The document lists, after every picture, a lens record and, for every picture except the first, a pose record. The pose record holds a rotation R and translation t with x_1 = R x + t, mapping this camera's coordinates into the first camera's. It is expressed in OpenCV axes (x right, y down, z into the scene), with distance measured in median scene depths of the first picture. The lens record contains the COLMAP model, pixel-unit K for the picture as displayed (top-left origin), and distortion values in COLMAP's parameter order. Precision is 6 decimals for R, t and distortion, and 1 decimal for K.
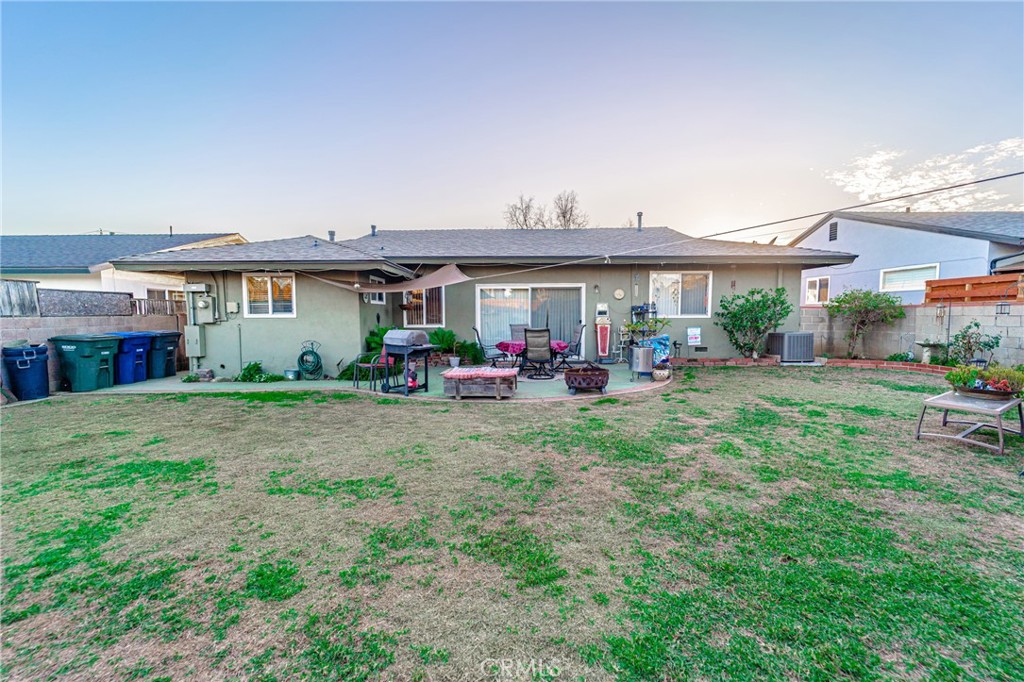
lens RADIAL K [[412.7, 0, 514.8], [0, 412.7, 338.8], [0, 0, 1]] dist [-0.005838, -0.000584]
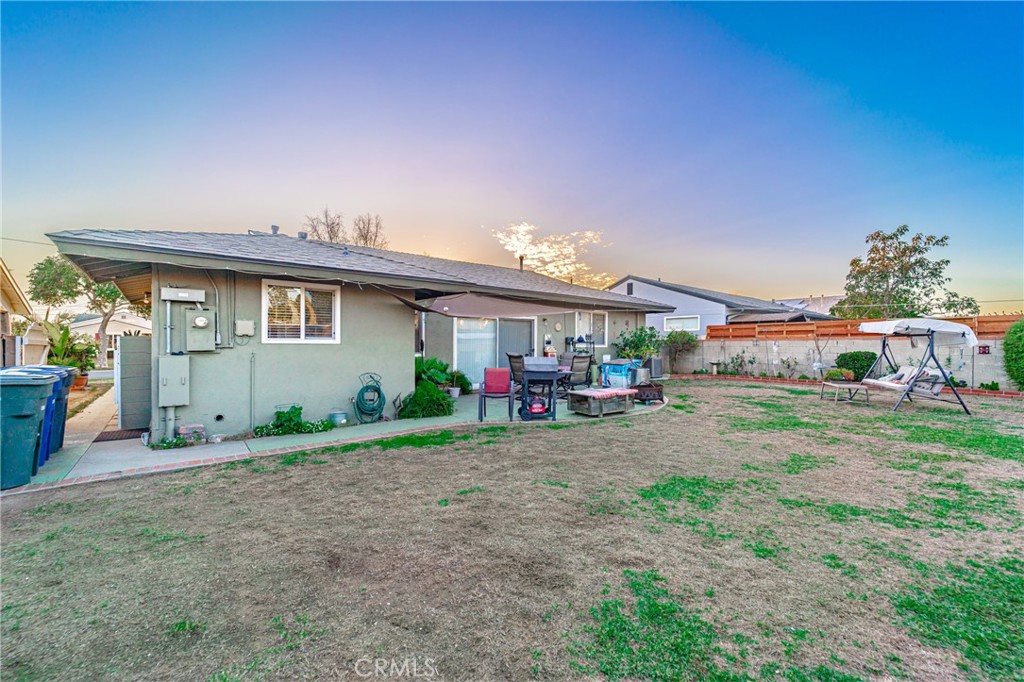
lens RADIAL K [[429.9, 0, 513.6], [0, 429.9, 343.6], [0, 0, 1]] dist [0.006639, 0.000597]
pose [[0.764336, 0.010203, 0.644737, -0.757205], [0.032281, 0.998016, -0.054063, 0.001545], [-0.644010, 0.062135, 0.762490, 0.172418]]
